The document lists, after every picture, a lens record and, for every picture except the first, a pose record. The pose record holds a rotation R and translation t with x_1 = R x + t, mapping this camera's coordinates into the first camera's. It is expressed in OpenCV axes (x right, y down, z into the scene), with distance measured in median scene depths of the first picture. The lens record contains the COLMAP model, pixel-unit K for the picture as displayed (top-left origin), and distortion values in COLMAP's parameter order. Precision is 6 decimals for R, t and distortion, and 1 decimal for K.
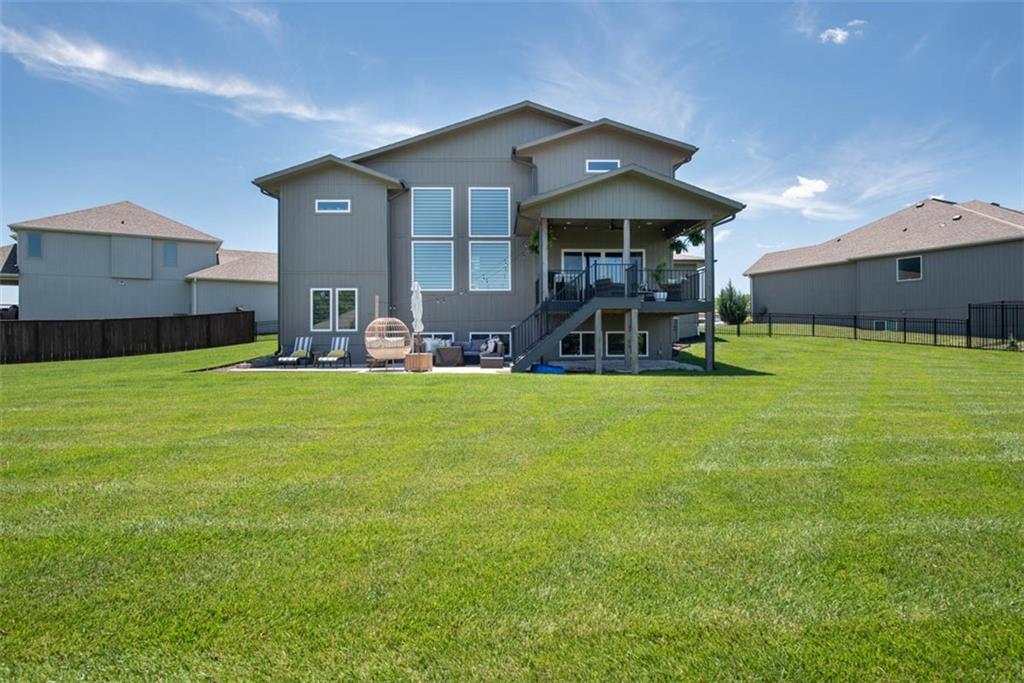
lens RADIAL K [[566.4, 0, 550.2], [0, 566.4, 334.3], [0, 0, 1]] dist [0.005285, 0.001712]
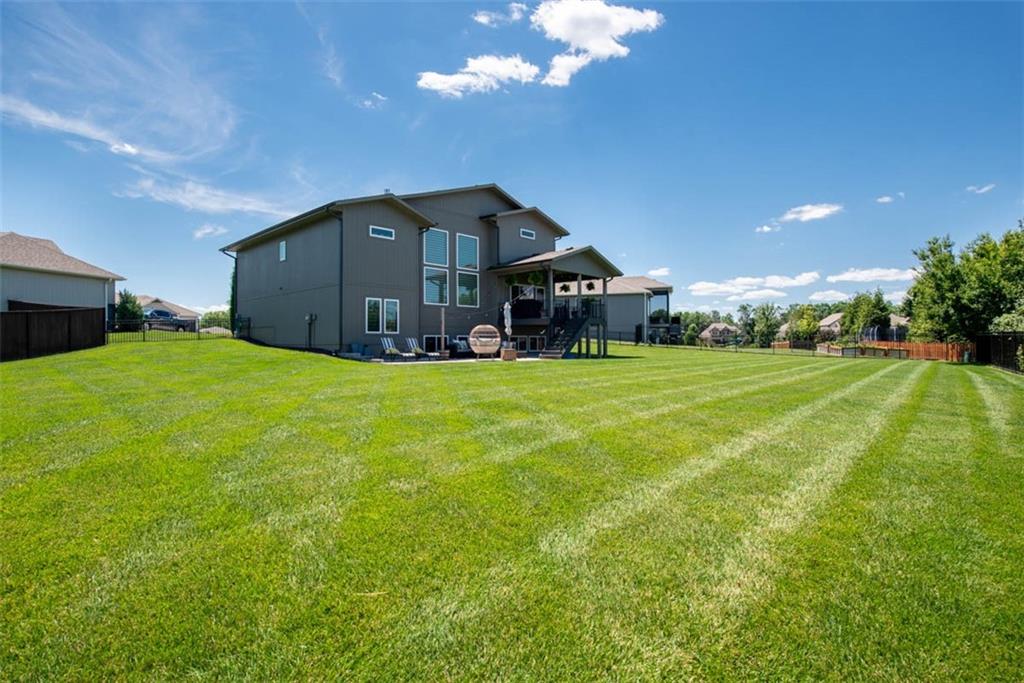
lens RADIAL K [[501.7, 0, 518.1], [0, 501.7, 342.4], [0, 0, 1]] dist [-0.010791, 0.000035]
pose [[0.682755, -0.000762, 0.730647, -0.984699], [-0.006828, 0.999949, 0.007423, 0.004716], [-0.730616, -0.010057, 0.682715, 0.027385]]
